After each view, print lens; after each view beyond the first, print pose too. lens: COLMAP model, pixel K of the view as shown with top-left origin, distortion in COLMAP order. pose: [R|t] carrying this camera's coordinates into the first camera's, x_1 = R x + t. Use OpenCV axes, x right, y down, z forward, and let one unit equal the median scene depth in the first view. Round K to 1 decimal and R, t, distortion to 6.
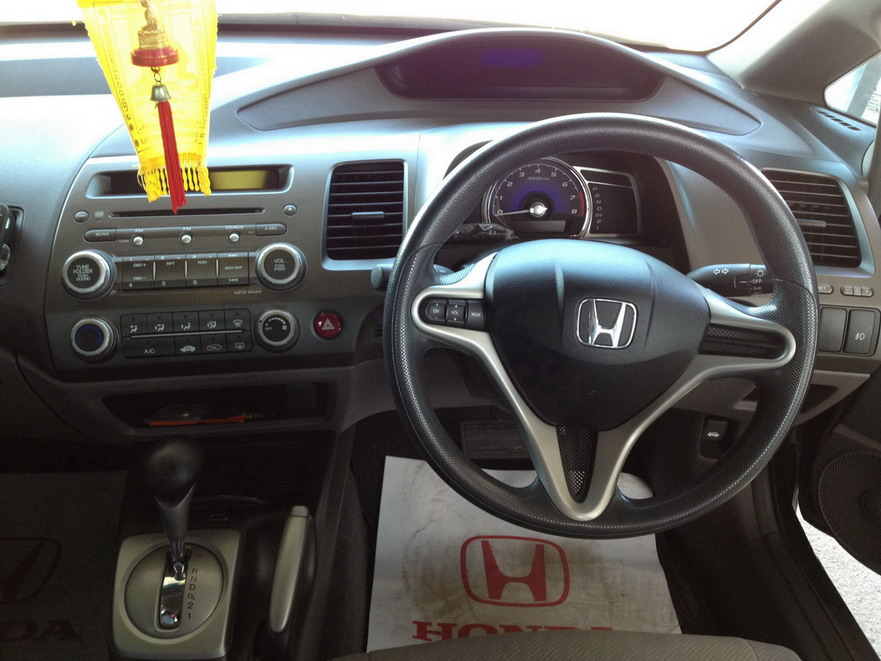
lens RADIAL K [[848.6, 0, 440.5], [0, 848.6, 330.5], [0, 0, 1]] dist [0.184935, -0.538485]
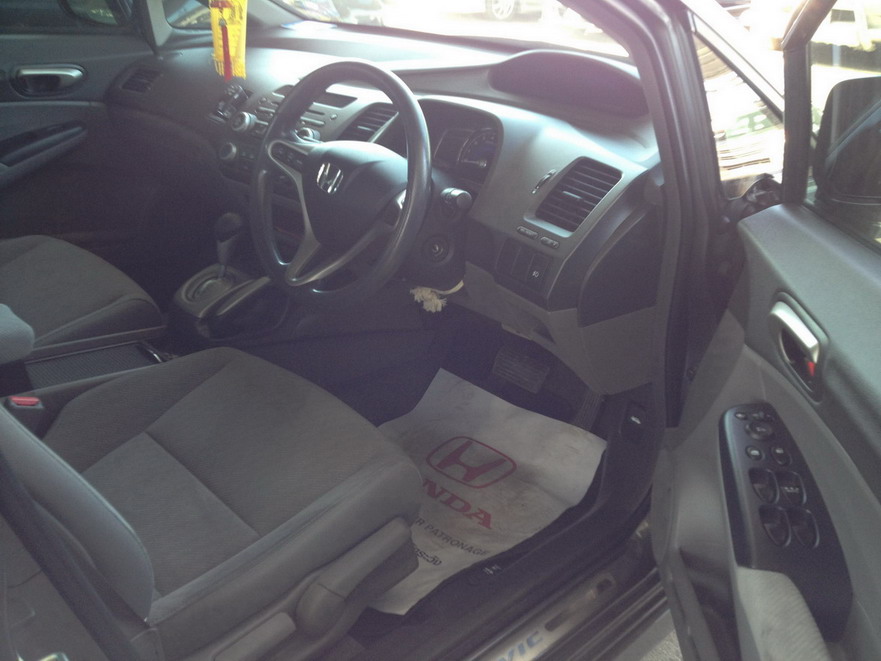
lens RADIAL K [[848.6, 0, 440.5], [0, 848.6, 330.5], [0, 0, 1]] dist [0.184935, -0.538485]
pose [[0.645474, 0.323393, -0.691940, 1.322286], [-0.393636, 0.917209, 0.061475, 0.064953], [0.654534, 0.232692, 0.719333, -0.018393]]
